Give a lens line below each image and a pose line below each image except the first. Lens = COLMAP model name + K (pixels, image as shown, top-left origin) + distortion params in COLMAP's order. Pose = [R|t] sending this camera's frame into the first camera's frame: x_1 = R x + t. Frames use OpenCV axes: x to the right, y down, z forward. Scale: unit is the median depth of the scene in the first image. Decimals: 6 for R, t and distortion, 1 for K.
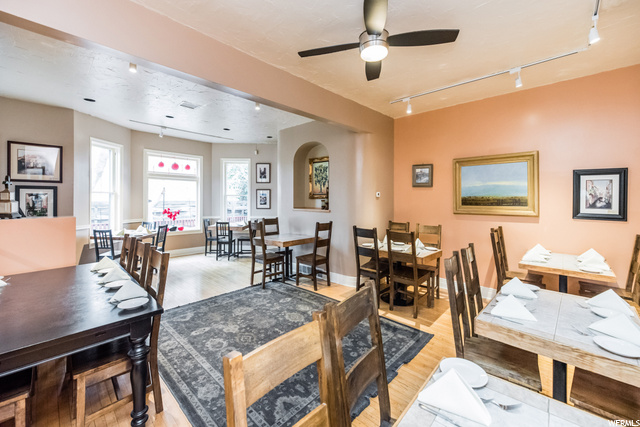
lens RADIAL K [[254.3, 0, 295.5], [0, 254.3, 197.5], [0, 0, 1]] dist [-0.000585, -0.000041]
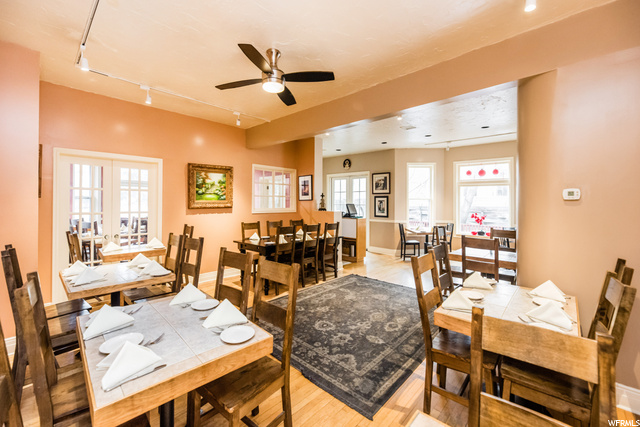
lens RADIAL K [[250.5, 0, 355.0], [0, 250.5, 202.3], [0, 0, 1]] dist [0.022568, 0.000045]
pose [[0.155643, 0.000707, -0.987813, 0.801681], [-0.006971, 0.999976, -0.000383, 0.001873], [0.987789, 0.006945, 0.155644, 0.593174]]
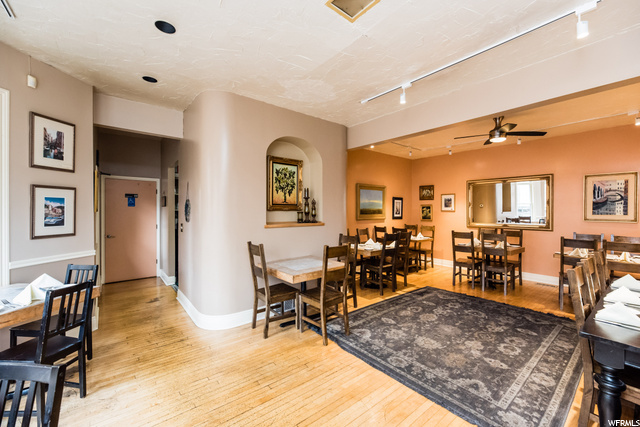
lens RADIAL K [[264.5, 0, 319.5], [0, 264.5, 212.0], [0, 0, 1]] dist [0.000108, 0.000127]
pose [[0.093264, -0.008891, 0.995602, -0.955867], [-0.004675, 0.999945, 0.009368, 0.002043], [-0.995630, -0.005528, 0.093218, 1.094561]]
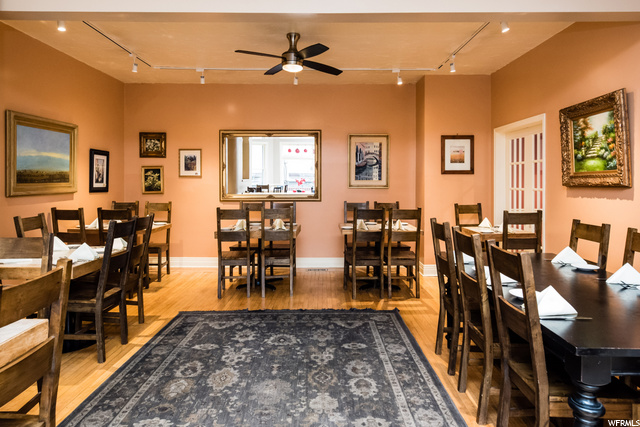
lens RADIAL K [[385.2, 0, 318.7], [0, 385.2, 180.6], [0, 0, 1]] dist [-0.004185, -0.000435]
pose [[-0.726850, -0.002488, 0.686791, -0.600460], [-0.003303, 0.999995, 0.000127, 0.021344], [-0.686788, -0.002176, -0.726855, 1.185173]]
